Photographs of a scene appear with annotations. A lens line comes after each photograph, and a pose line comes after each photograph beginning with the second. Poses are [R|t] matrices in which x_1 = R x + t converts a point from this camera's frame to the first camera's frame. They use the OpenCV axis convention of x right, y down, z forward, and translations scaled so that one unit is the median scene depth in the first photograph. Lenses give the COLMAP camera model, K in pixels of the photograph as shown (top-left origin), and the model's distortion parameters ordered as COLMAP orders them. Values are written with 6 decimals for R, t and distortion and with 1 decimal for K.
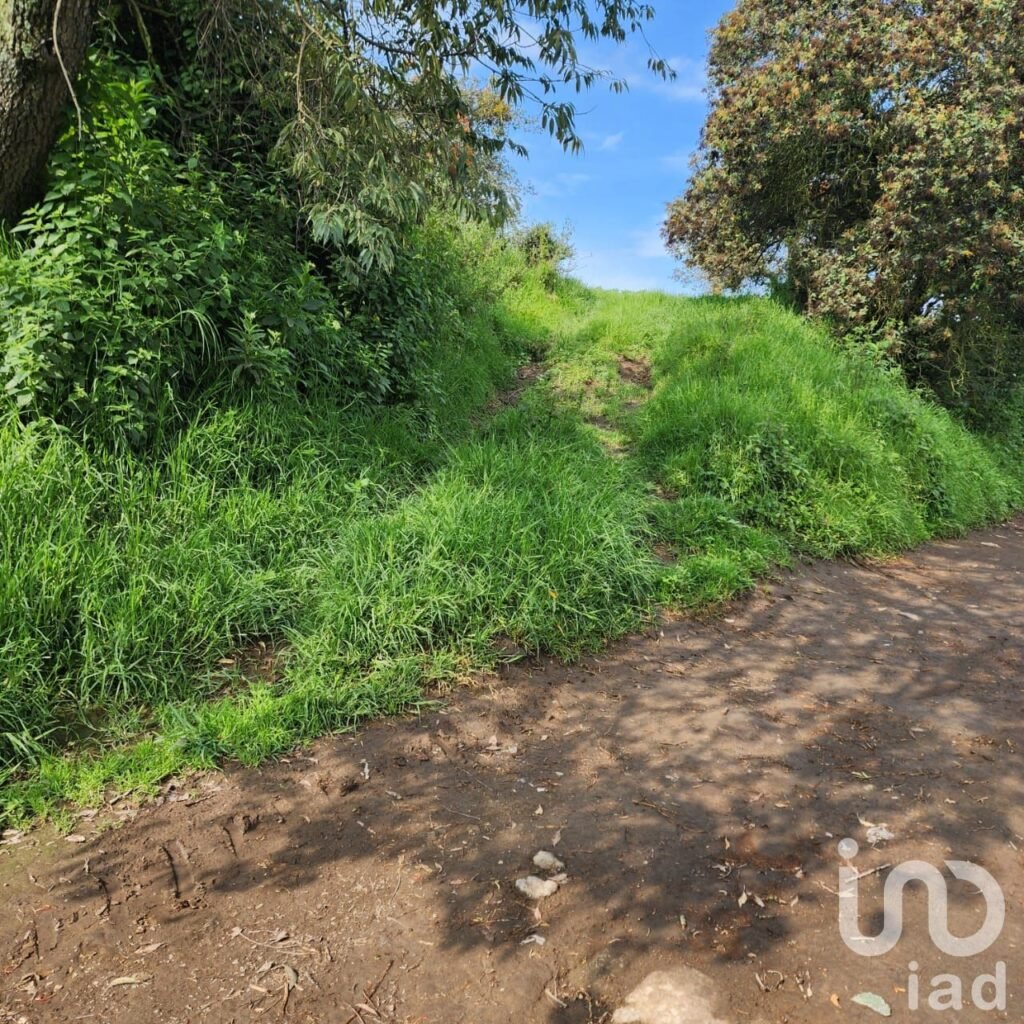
lens RADIAL K [[901.9, 0, 525.3], [0, 901.9, 522.6], [0, 0, 1]] dist [0.123976, -0.128102]
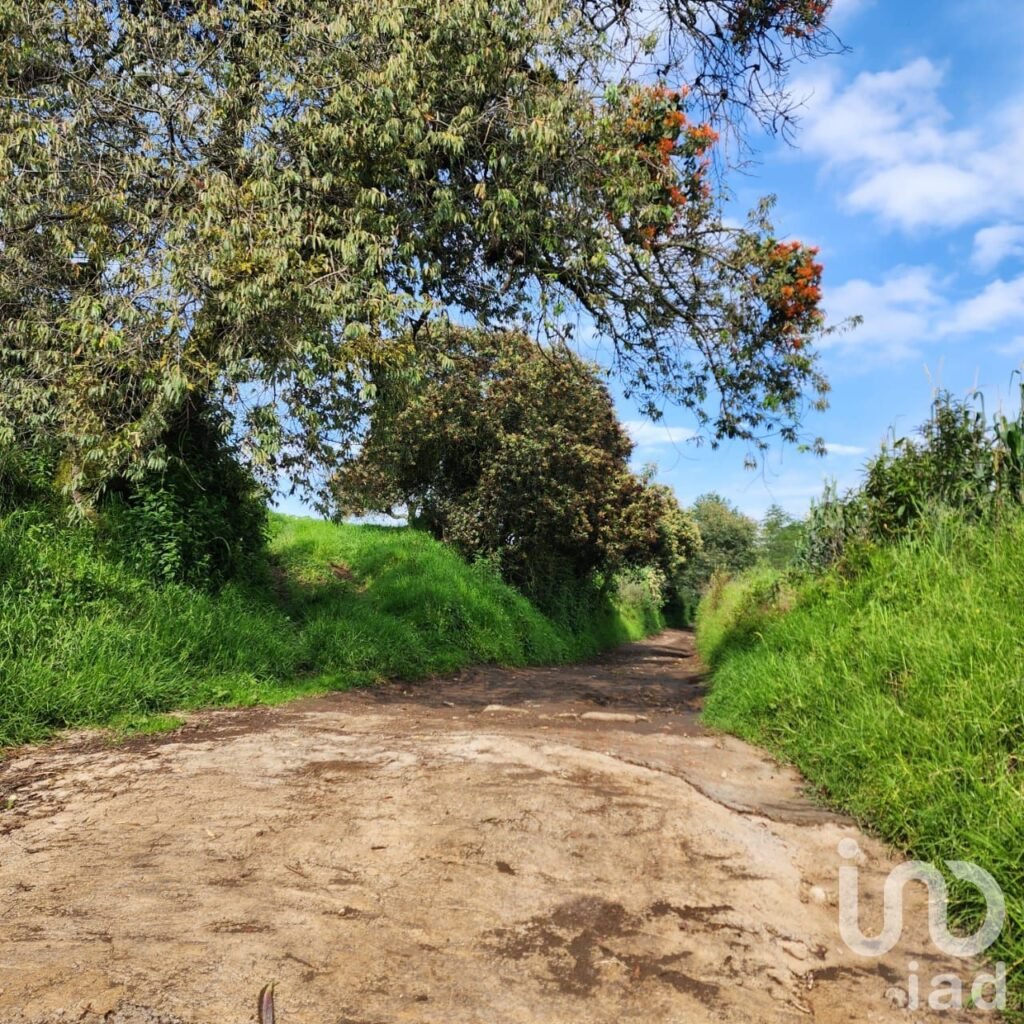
lens RADIAL K [[901.9, 0, 525.3], [0, 901.9, 522.6], [0, 0, 1]] dist [0.123976, -0.128102]
pose [[0.905205, 0.038852, 0.423195, -0.264907], [0.060144, 0.974077, -0.218075, 0.106071], [-0.420697, 0.222855, 0.879403, -0.511852]]
